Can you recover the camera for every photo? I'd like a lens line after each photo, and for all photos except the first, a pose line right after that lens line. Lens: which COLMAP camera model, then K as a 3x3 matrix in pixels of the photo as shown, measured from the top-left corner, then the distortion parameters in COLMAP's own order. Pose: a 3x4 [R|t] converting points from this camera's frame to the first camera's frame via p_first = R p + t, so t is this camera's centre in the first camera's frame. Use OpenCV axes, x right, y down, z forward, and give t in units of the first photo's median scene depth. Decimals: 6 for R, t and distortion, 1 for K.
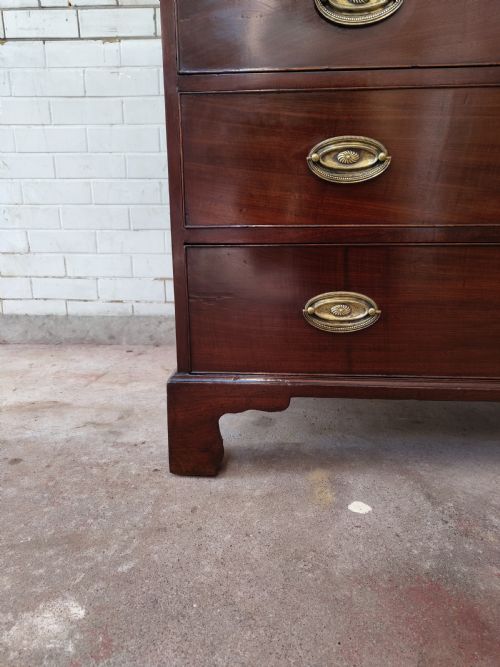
lens RADIAL K [[466.0, 0, 246.1], [0, 466.0, 340.7], [0, 0, 1]] dist [0.001138, 0.002771]
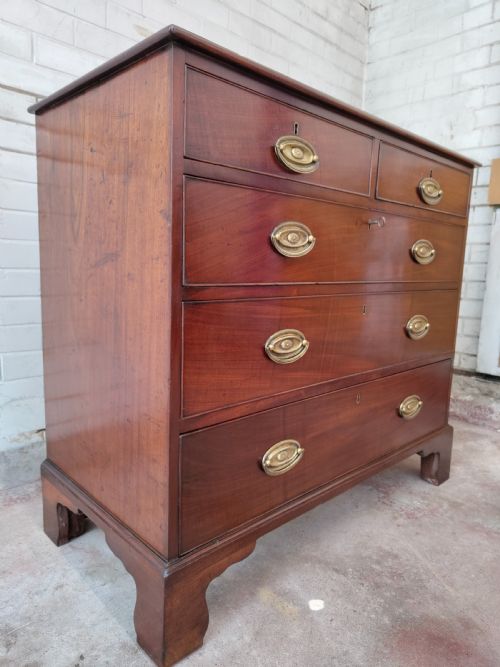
lens RADIAL K [[466.0, 0, 252.2], [0, 466.0, 336.7], [0, 0, 1]] dist [0.001138, 0.002771]
pose [[0.670020, -0.090557, 0.736799, -0.702596], [0.165057, 0.985860, -0.028929, -0.336063], [-0.723761, 0.140996, 0.675493, 0.145789]]
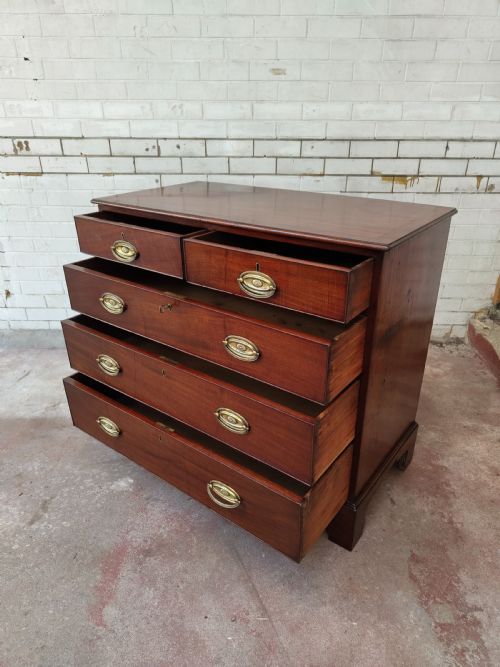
lens RADIAL K [[466.0, 0, 255.9], [0, 466.0, 349.6], [0, 0, 1]] dist [0.001138, 0.002771]
pose [[0.998578, -0.022018, 0.048559, 0.259372], [0.011975, 0.980101, 0.198139, -0.662753], [-0.051956, -0.197276, 0.978970, -1.428885]]
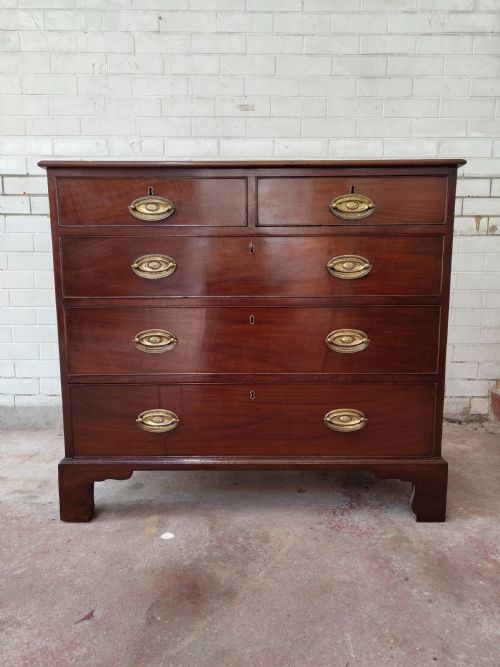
lens RADIAL K [[466.0, 0, 253.0], [0, 466.0, 339.1], [0, 0, 1]] dist [0.001138, 0.002771]
pose [[0.997715, -0.009193, 0.066938, 0.418164], [0.018110, 0.990835, -0.133858, -0.116919], [-0.065094, 0.134765, 0.988737, -0.762140]]
